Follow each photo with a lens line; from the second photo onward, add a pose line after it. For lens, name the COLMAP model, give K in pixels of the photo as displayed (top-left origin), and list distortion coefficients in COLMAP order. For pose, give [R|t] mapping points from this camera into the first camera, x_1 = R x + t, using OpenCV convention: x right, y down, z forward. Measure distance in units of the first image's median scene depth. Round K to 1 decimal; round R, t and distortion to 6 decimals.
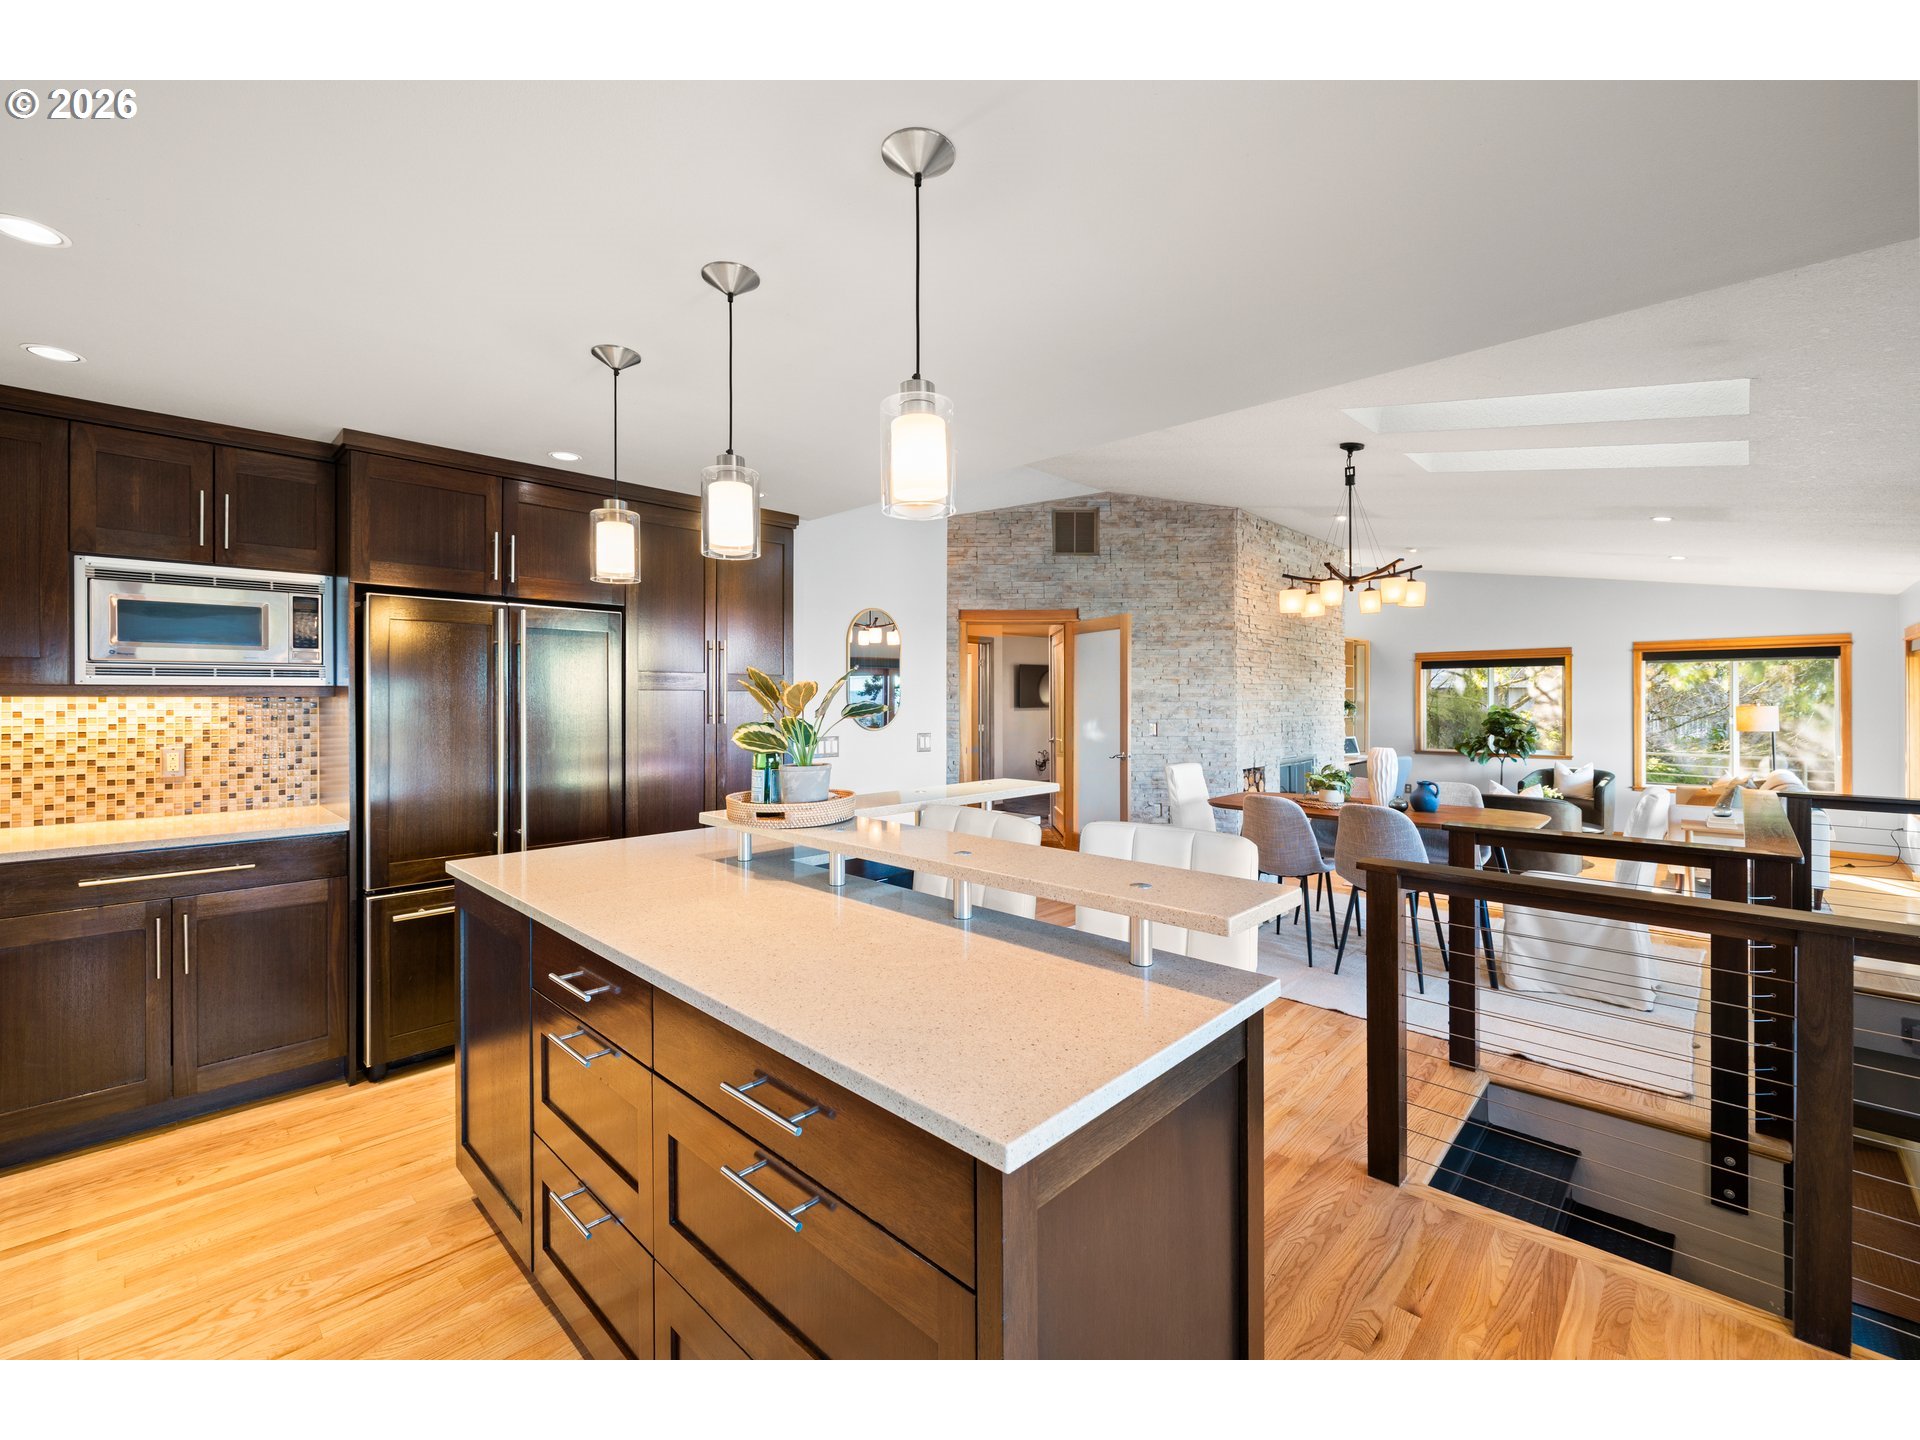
lens RADIAL K [[818.1, 0, 954.5], [0, 818.1, 700.2], [0, 0, 1]] dist [0.004260, -0.000916]
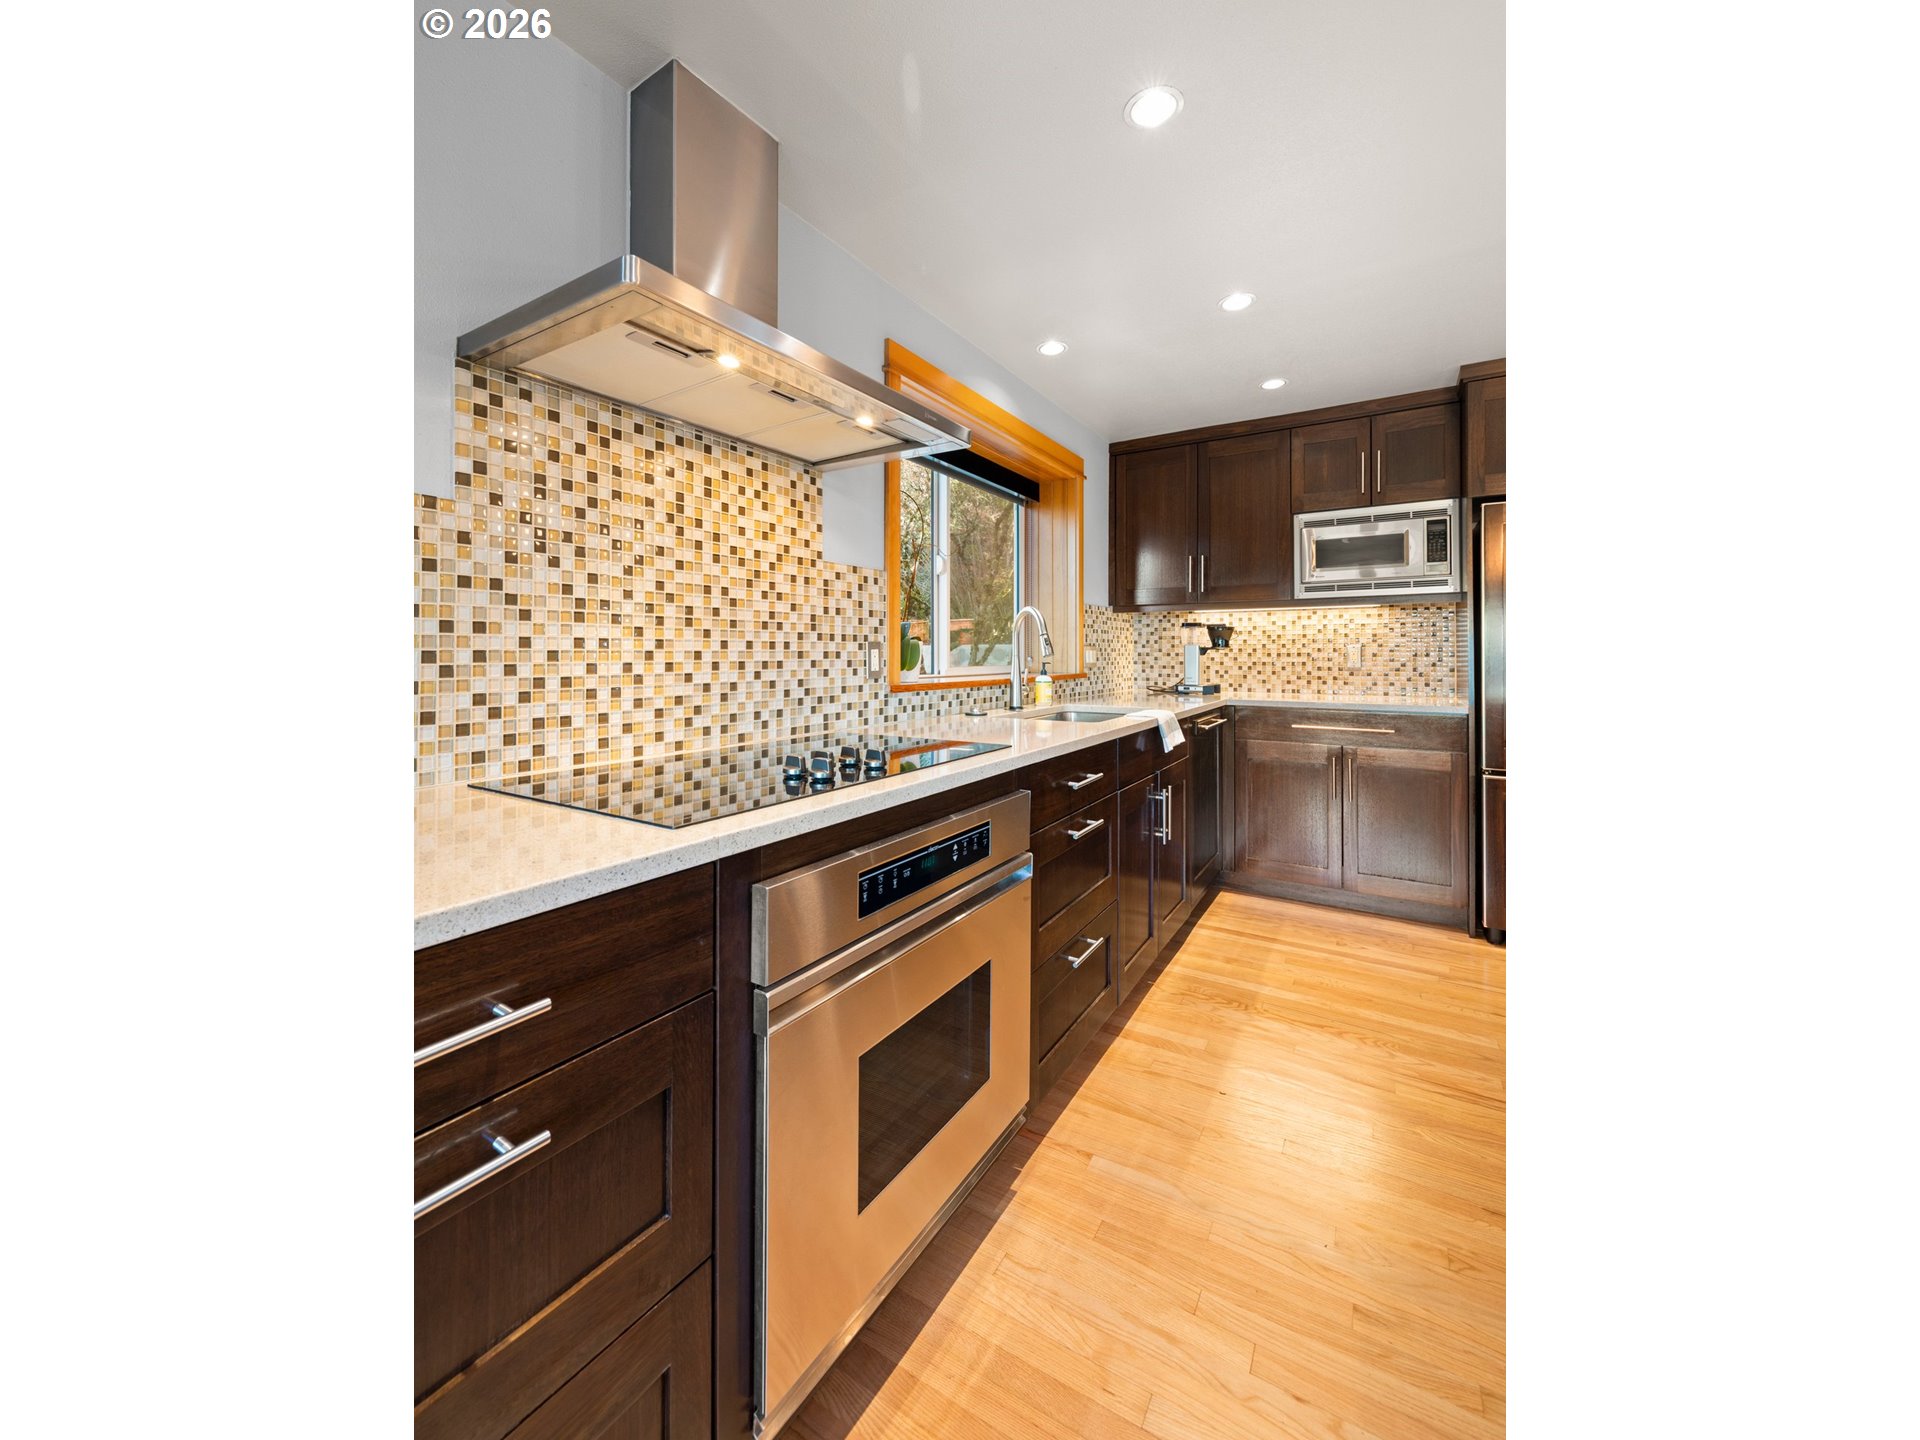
lens RADIAL K [[700.8, 0, 953.9], [0, 700.8, 651.6], [0, 0, 1]] dist [-0.001679, -0.000007]
pose [[0.217679, -0.004495, -0.976010, 0.064117], [-0.001839, 0.999986, -0.005016, 0.077564], [0.976019, 0.002887, 0.217667, 0.080778]]
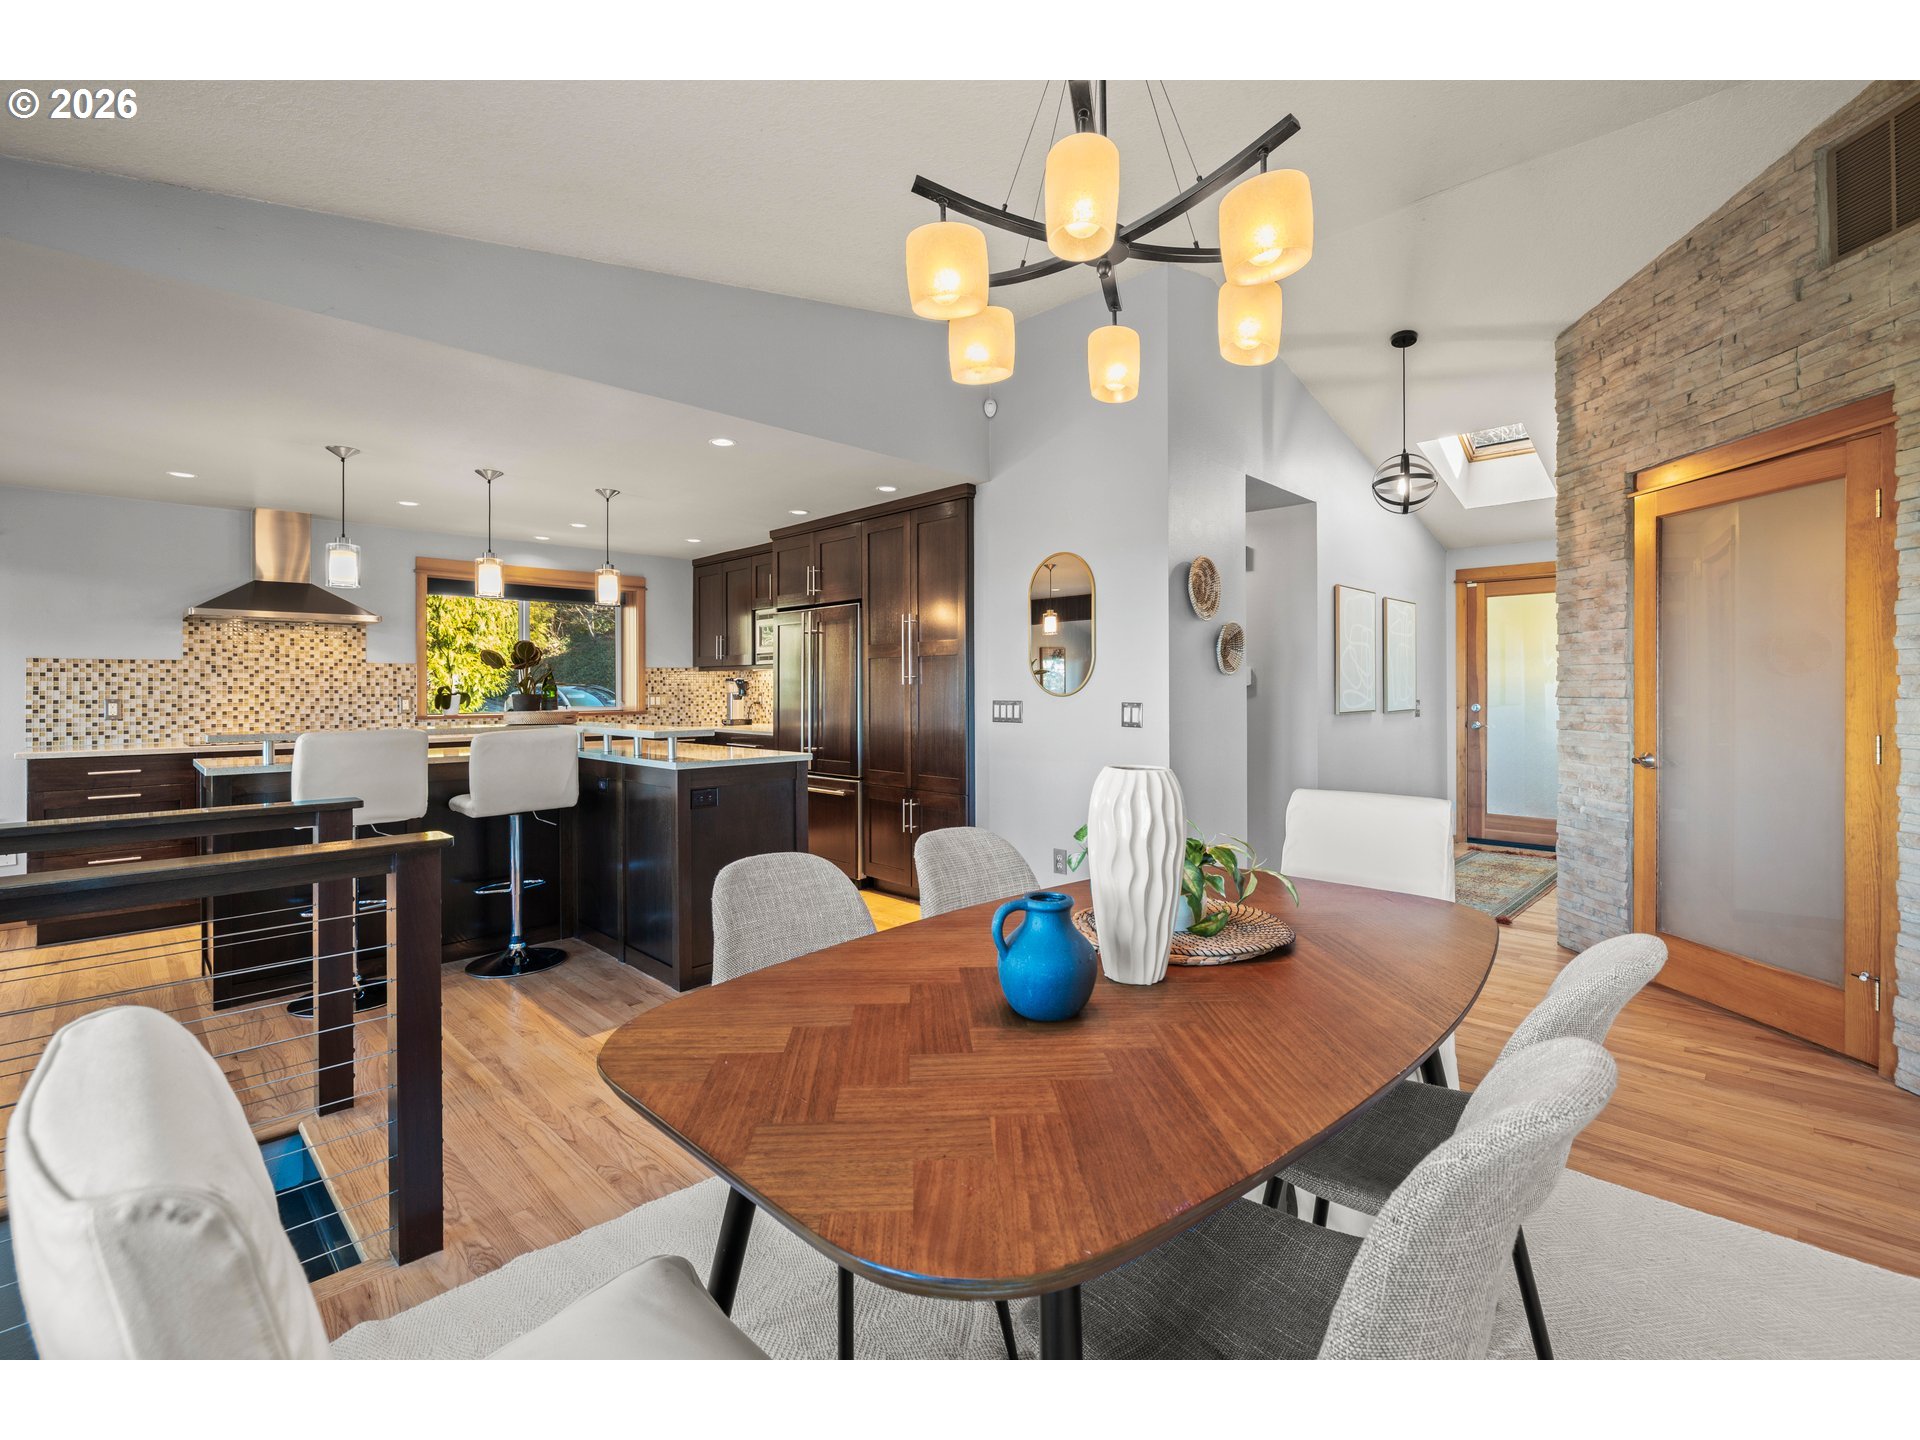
lens RADIAL K [[842.2, 0, 931.9], [0, 842.2, 689.9], [0, 0, 1]] dist [0.001407, 0.000332]
pose [[-0.034170, 0.001246, -0.999415, 1.223278], [0.000437, 0.999999, 0.001232, 0.047112], [0.999416, -0.000395, -0.034171, 1.421735]]
